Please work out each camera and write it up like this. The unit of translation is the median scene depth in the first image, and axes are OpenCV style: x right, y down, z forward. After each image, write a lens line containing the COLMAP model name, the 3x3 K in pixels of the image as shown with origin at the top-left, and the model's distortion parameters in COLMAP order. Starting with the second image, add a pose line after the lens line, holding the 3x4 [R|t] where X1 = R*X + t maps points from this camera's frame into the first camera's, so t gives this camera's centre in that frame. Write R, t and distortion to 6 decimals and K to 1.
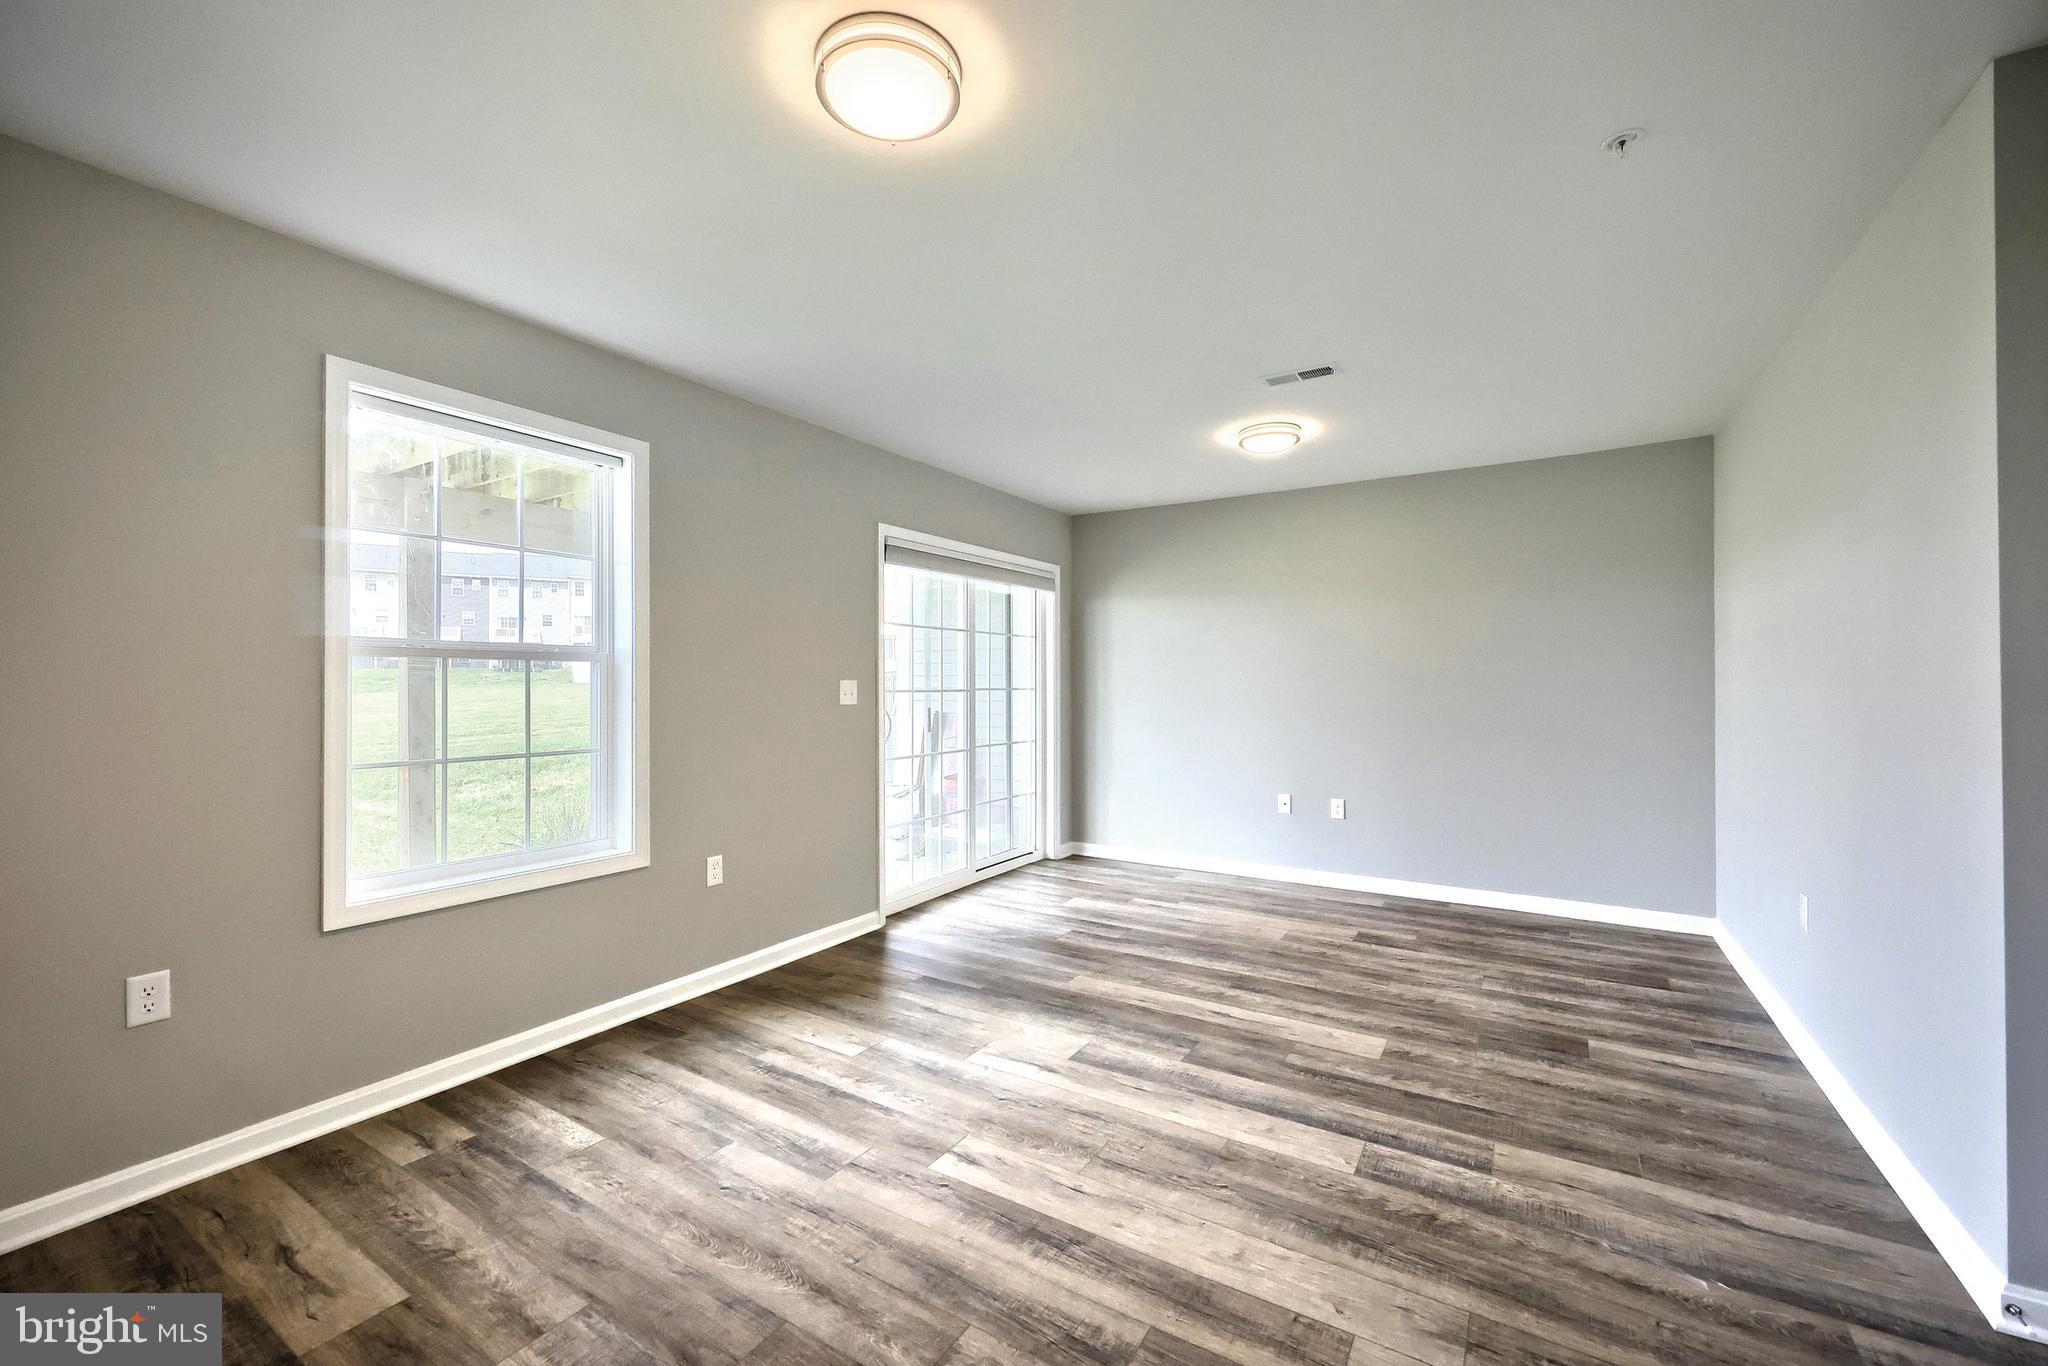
lens RADIAL K [[841.2, 0, 1013.1], [0, 841.2, 656.2], [0, 0, 1]] dist [-0.000196, 0.000316]
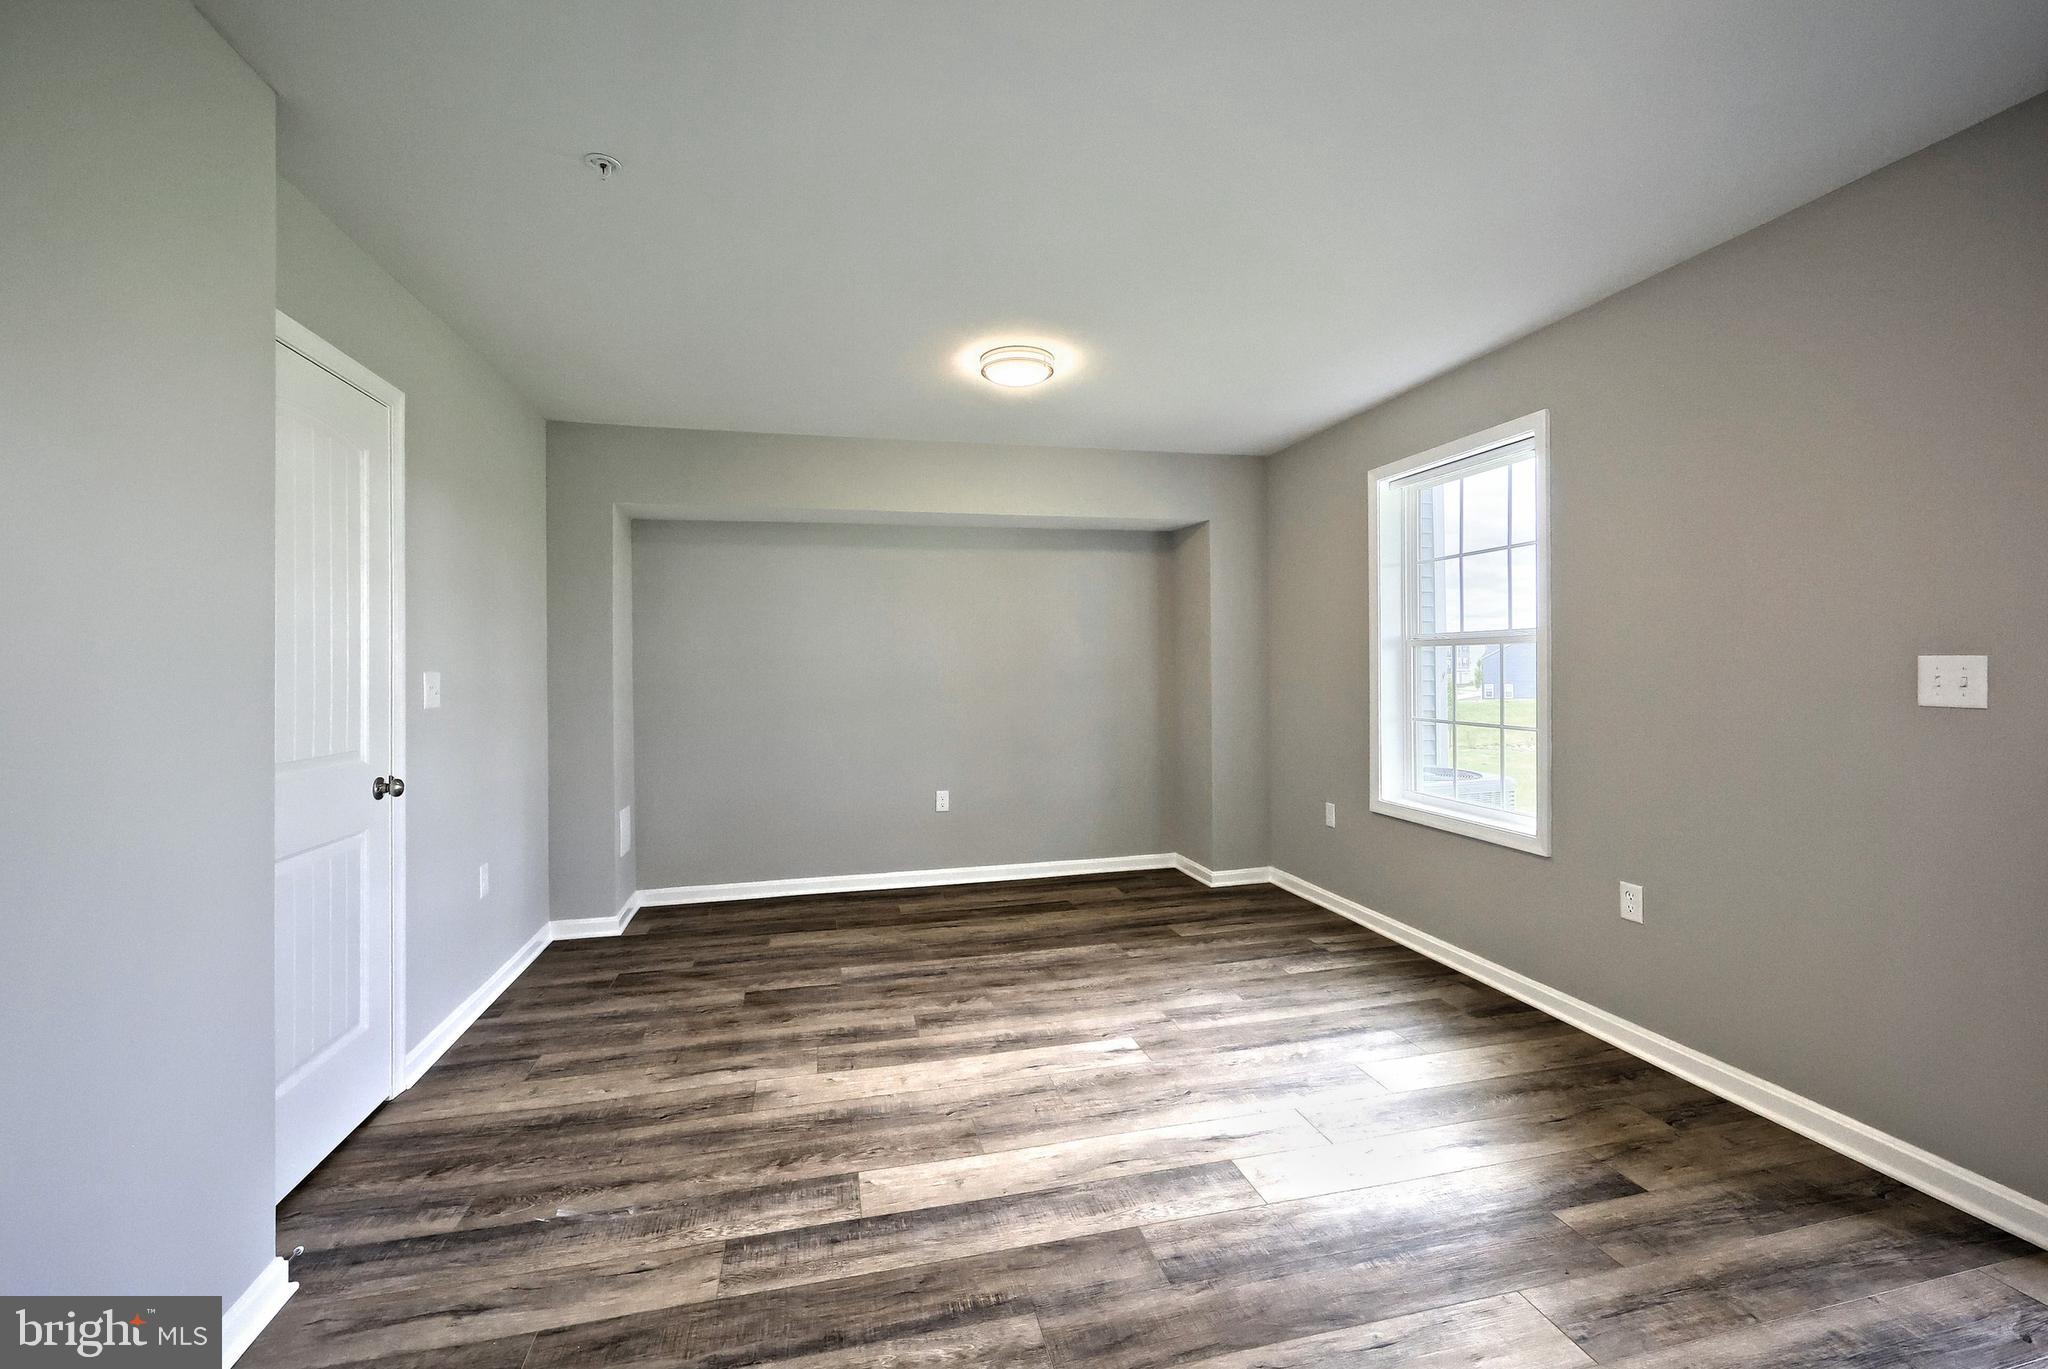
lens RADIAL K [[841.2, 0, 1013.1], [0, 841.2, 657.7], [0, 0, 1]] dist [-0.000196, 0.000316]
pose [[-0.707268, 0.000666, -0.706945, 0.941256], [0.036414, 0.998706, -0.035489, 0.052887], [0.706007, -0.050843, -0.706377, 1.794628]]
